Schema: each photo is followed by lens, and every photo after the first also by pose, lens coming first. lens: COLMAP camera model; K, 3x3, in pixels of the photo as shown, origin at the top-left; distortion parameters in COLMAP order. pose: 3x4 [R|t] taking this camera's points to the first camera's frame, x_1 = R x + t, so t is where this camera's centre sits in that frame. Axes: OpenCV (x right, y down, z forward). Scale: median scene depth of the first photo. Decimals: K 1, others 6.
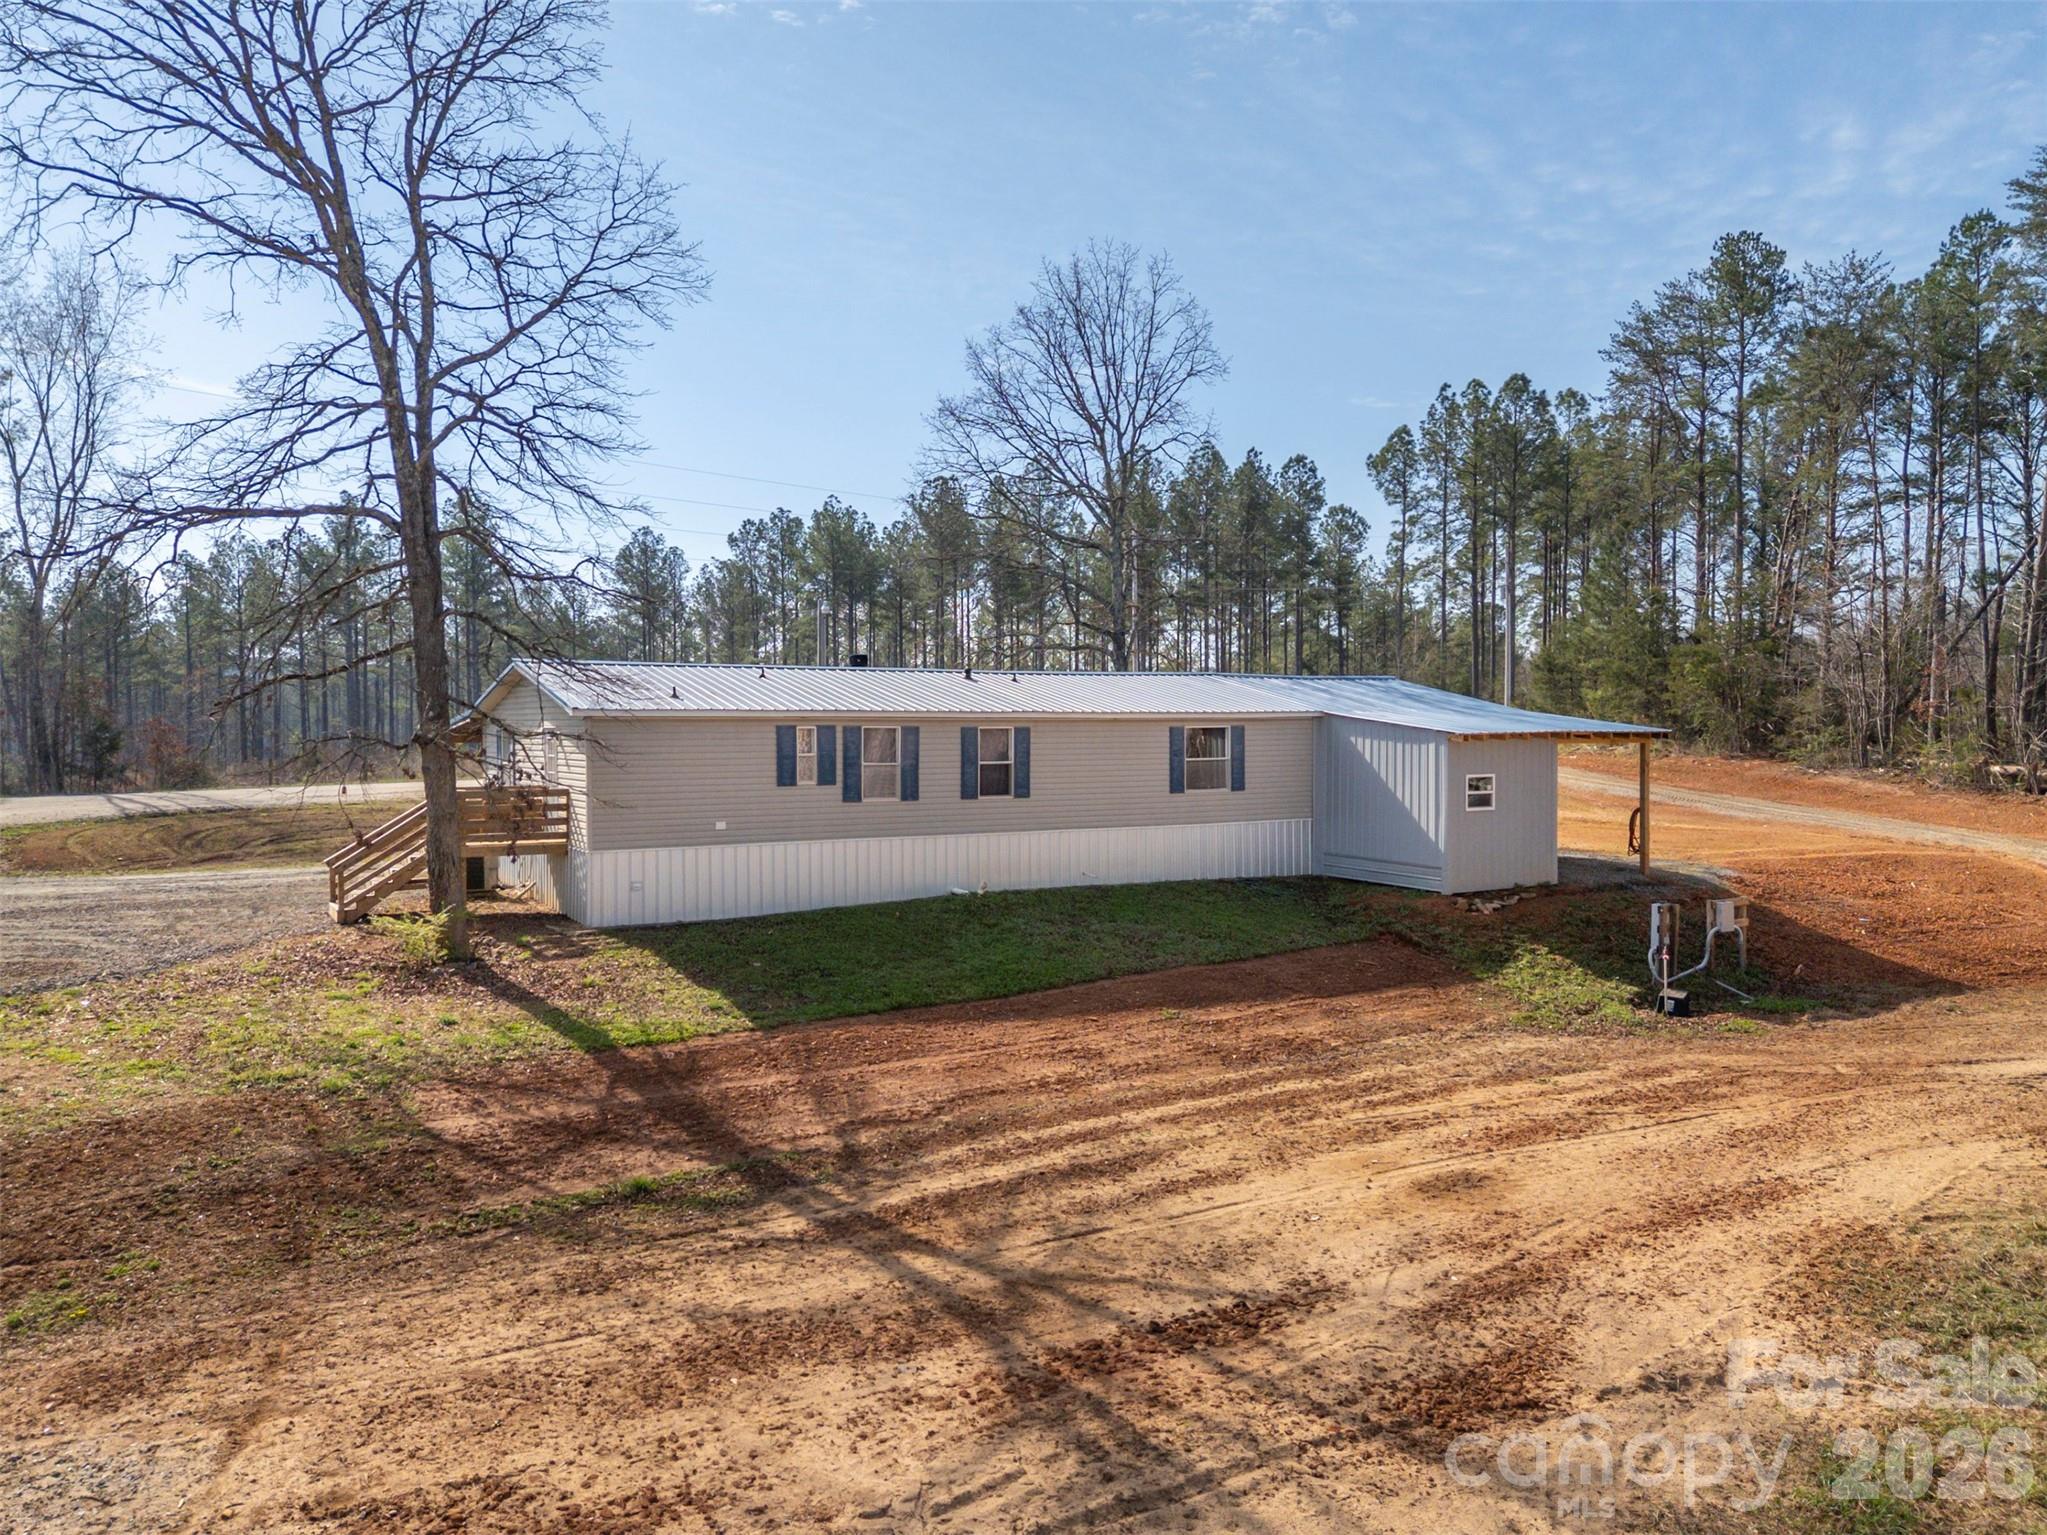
lens RADIAL K [[1459.4, 0, 1023.5], [0, 1459.4, 767.5], [0, 0, 1]] dist [0.037732, 0.000468]
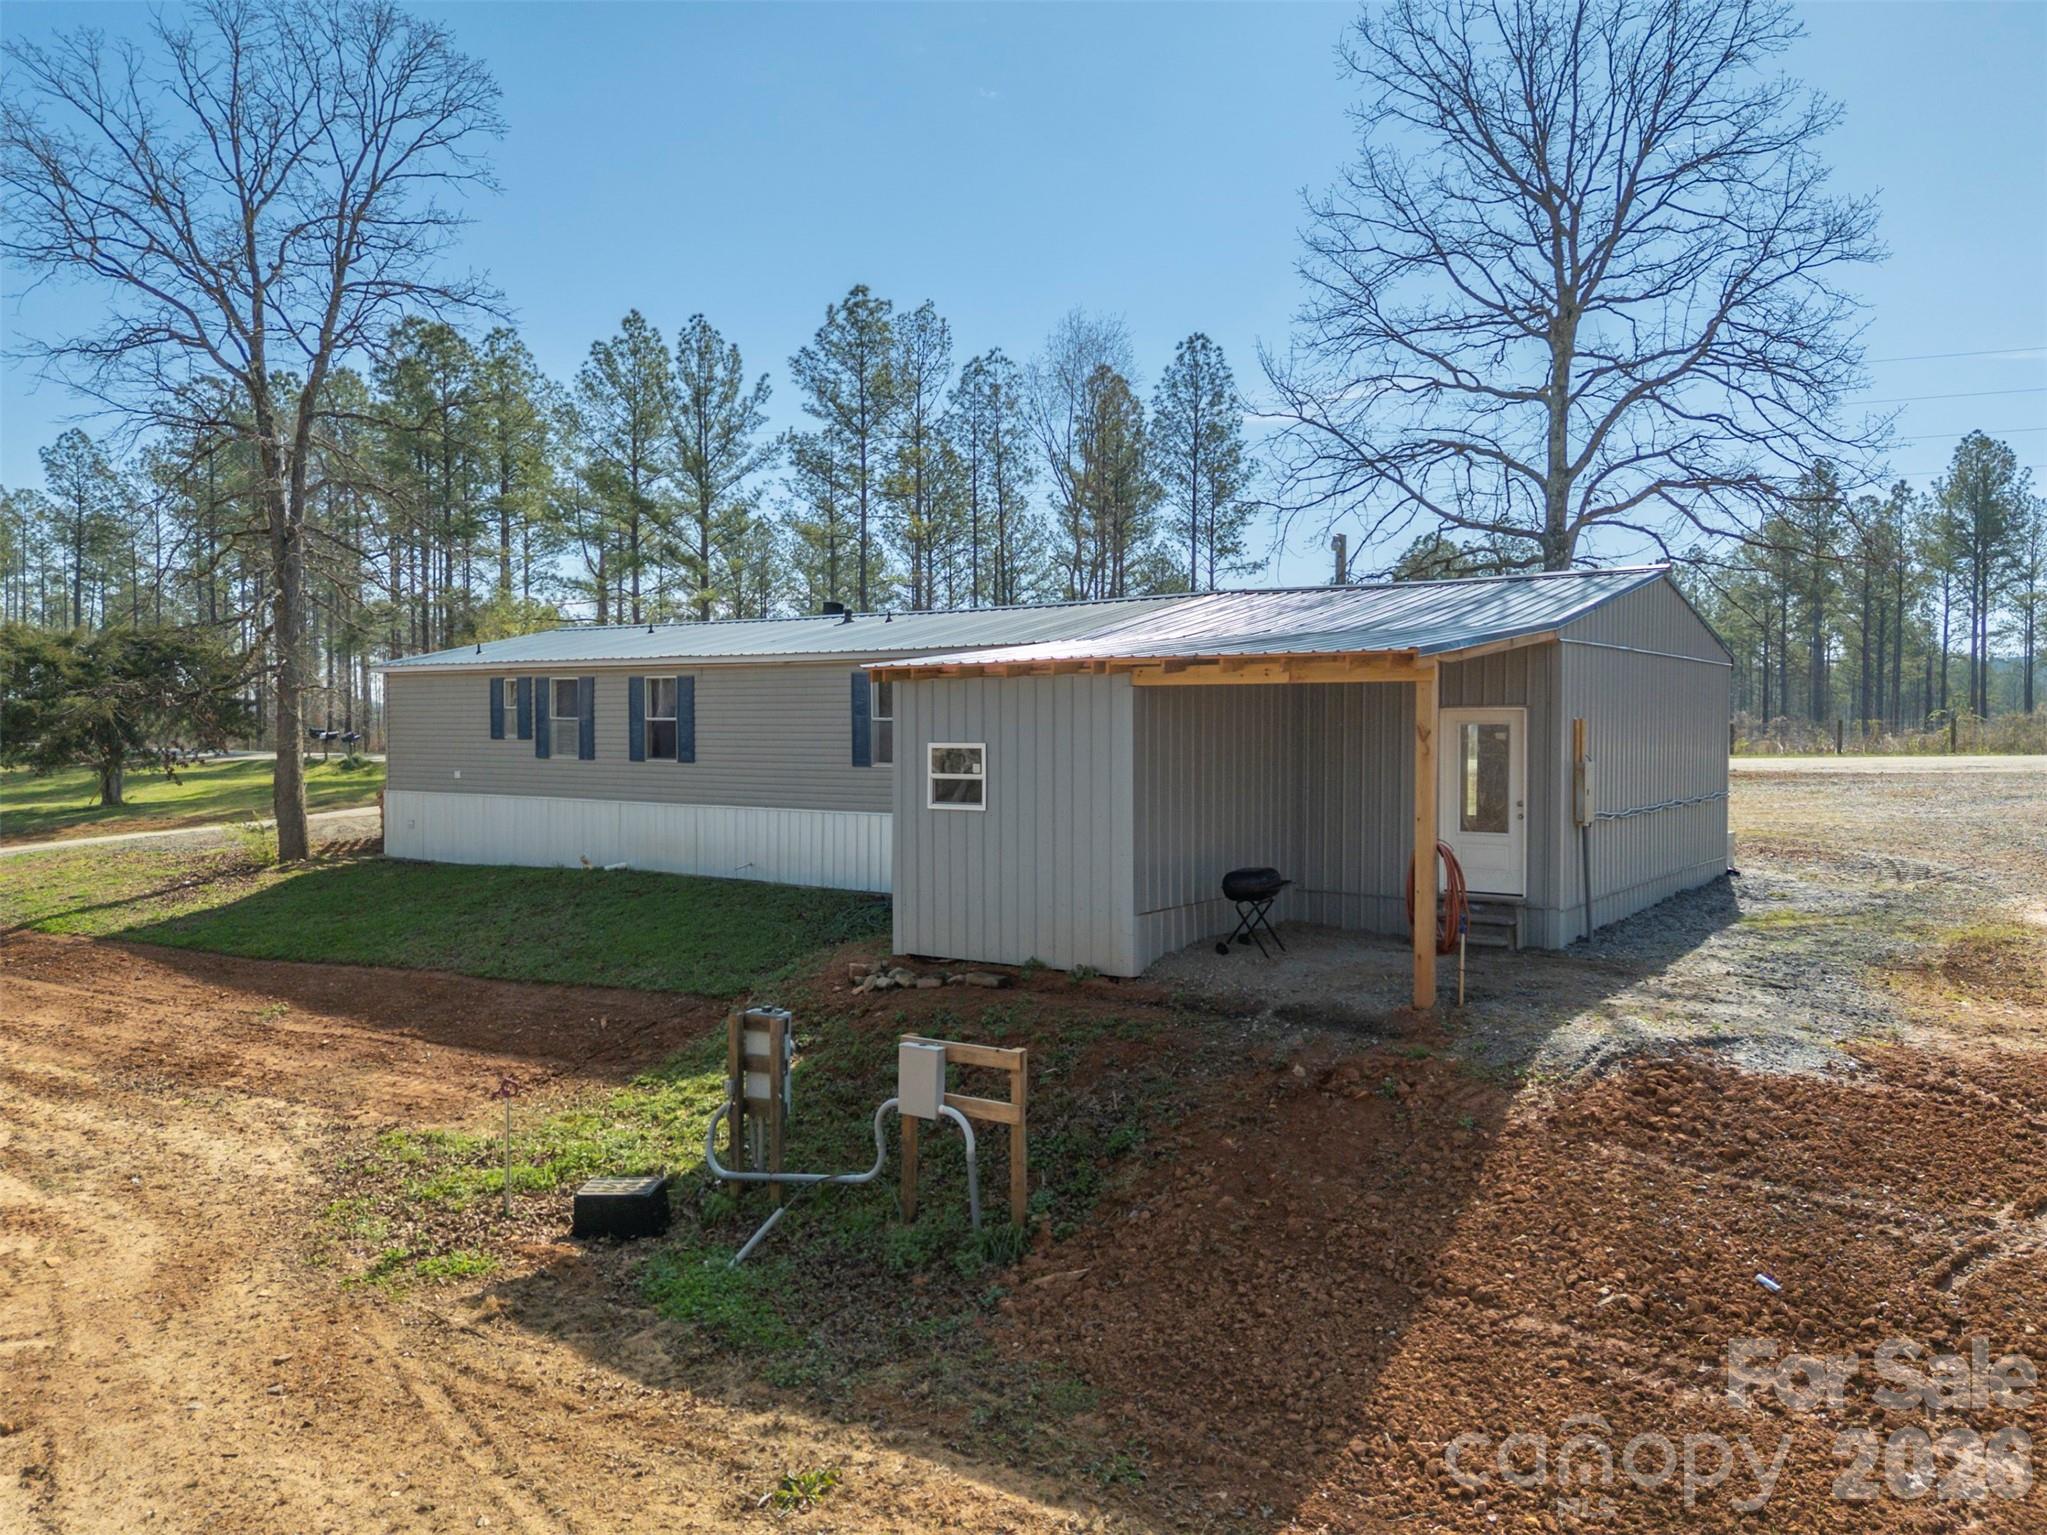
lens RADIAL K [[1456.5, 0, 1020.7], [0, 1456.5, 769.9], [0, 0, 1]] dist [0.075277, -0.066149]
pose [[0.429740, 0.027538, -0.902532, 0.327202], [-0.030781, 0.999401, 0.015837, 0.002356], [0.902428, 0.020975, 0.430330, 0.325261]]
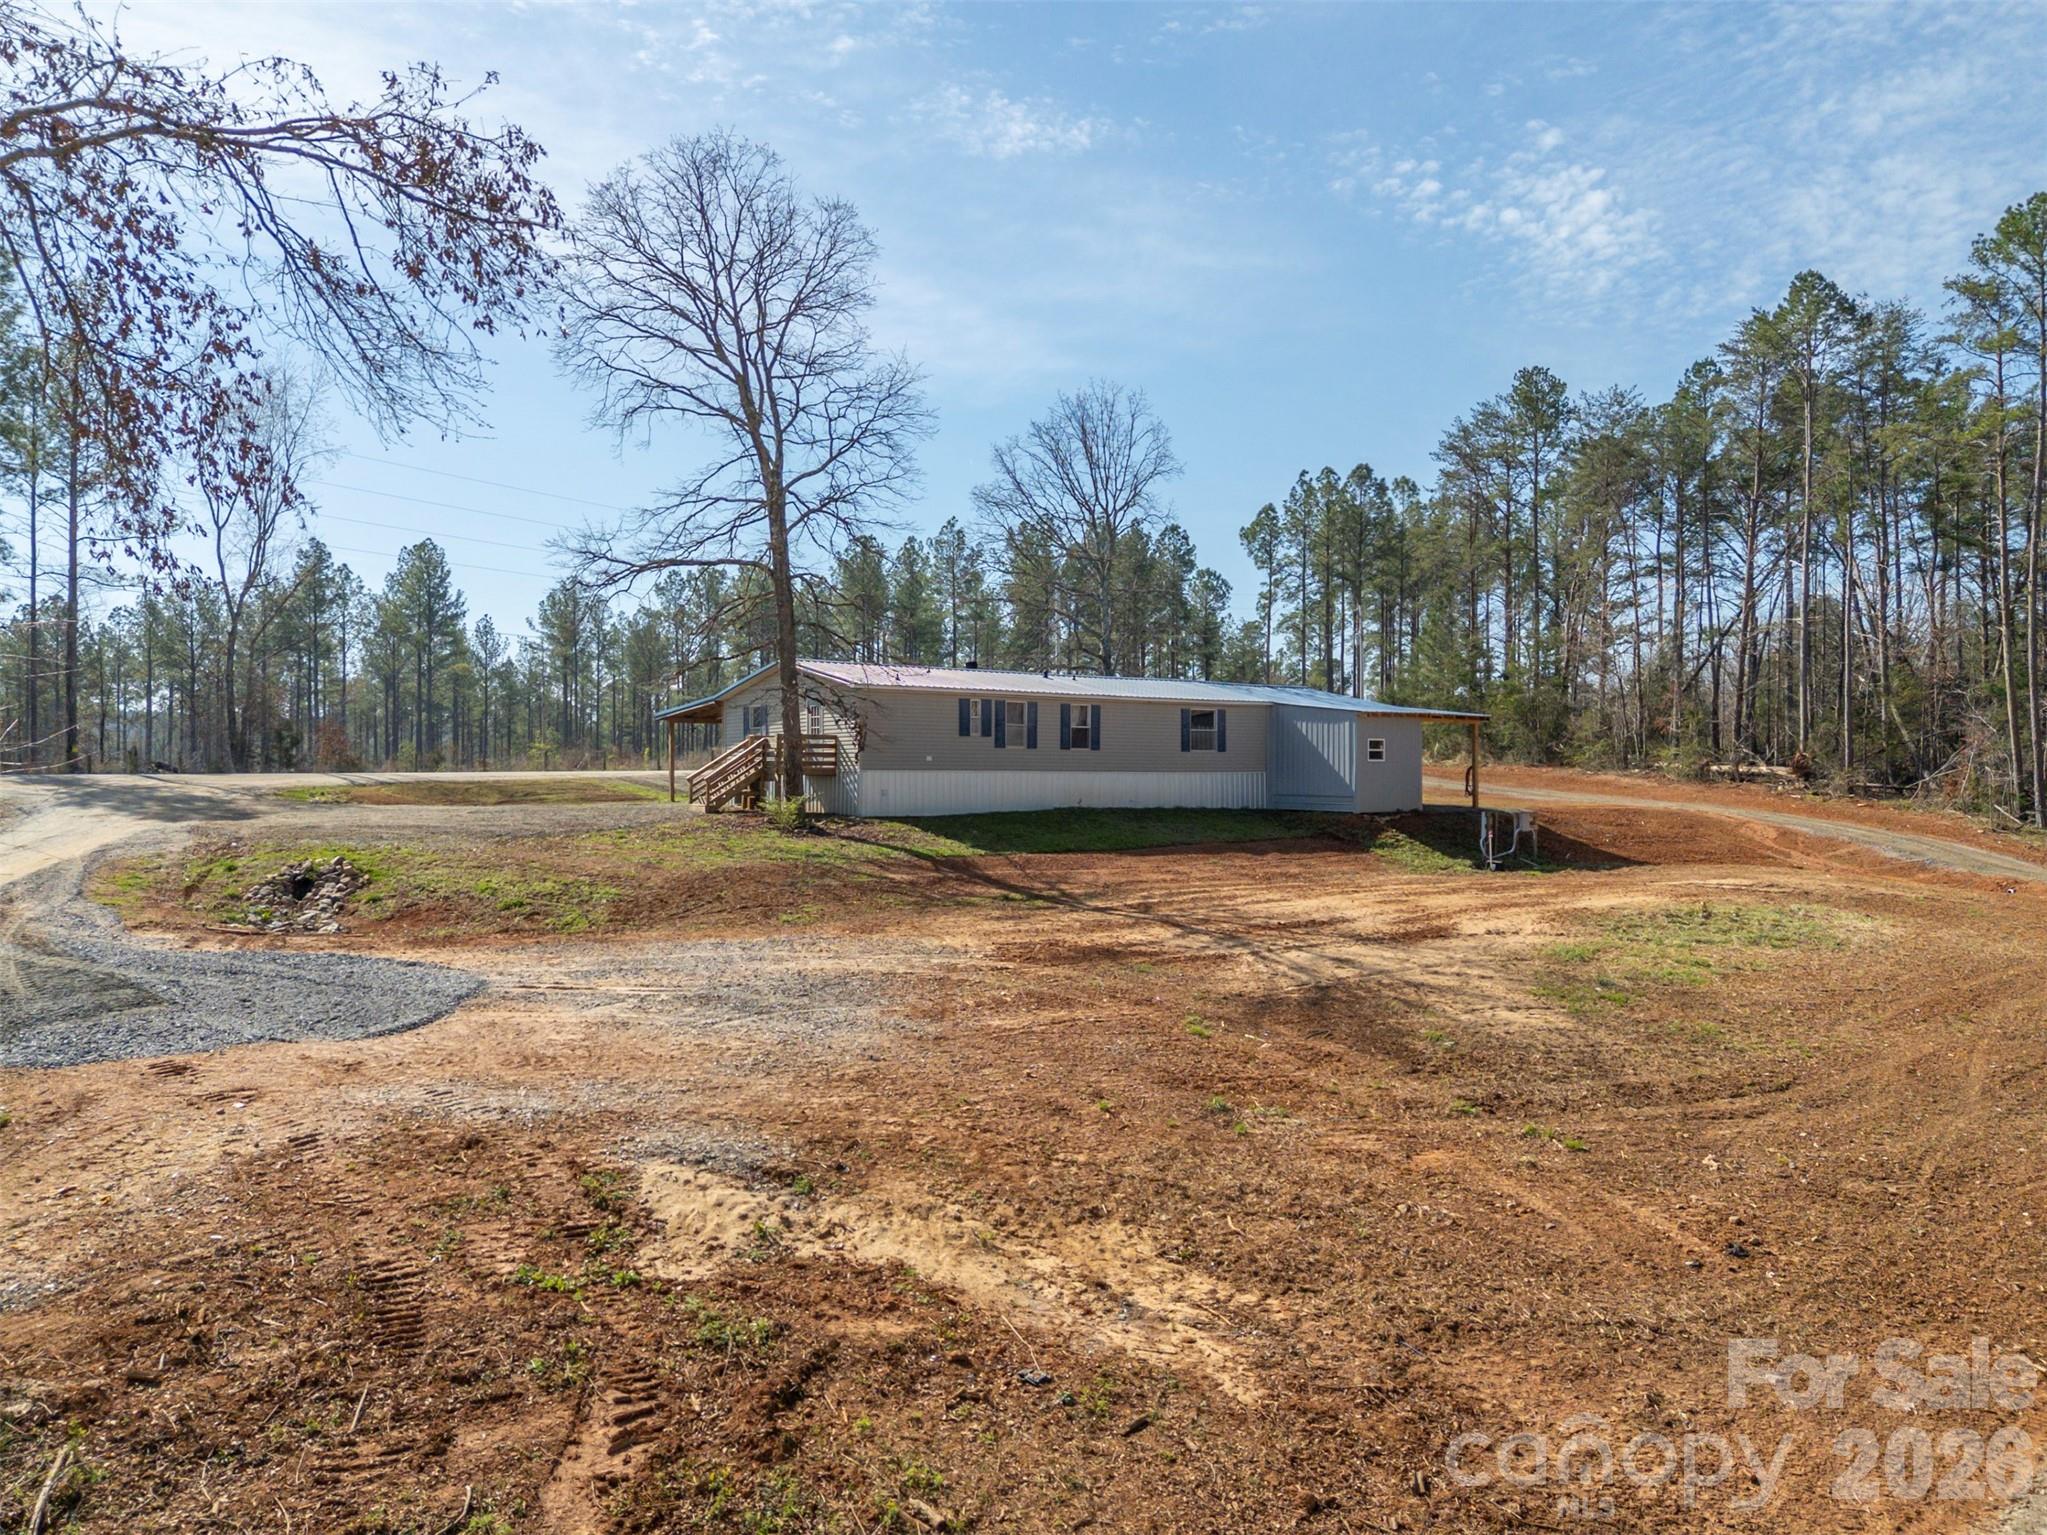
lens RADIAL K [[1456.5, 0, 1020.7], [0, 1456.5, 769.9], [0, 0, 1]] dist [0.075277, -0.066149]
pose [[0.994080, 0.003642, 0.108589, -0.100117], [0.000428, 0.999299, -0.037430, 0.040005], [-0.108649, 0.037255, 0.993382, -0.218578]]
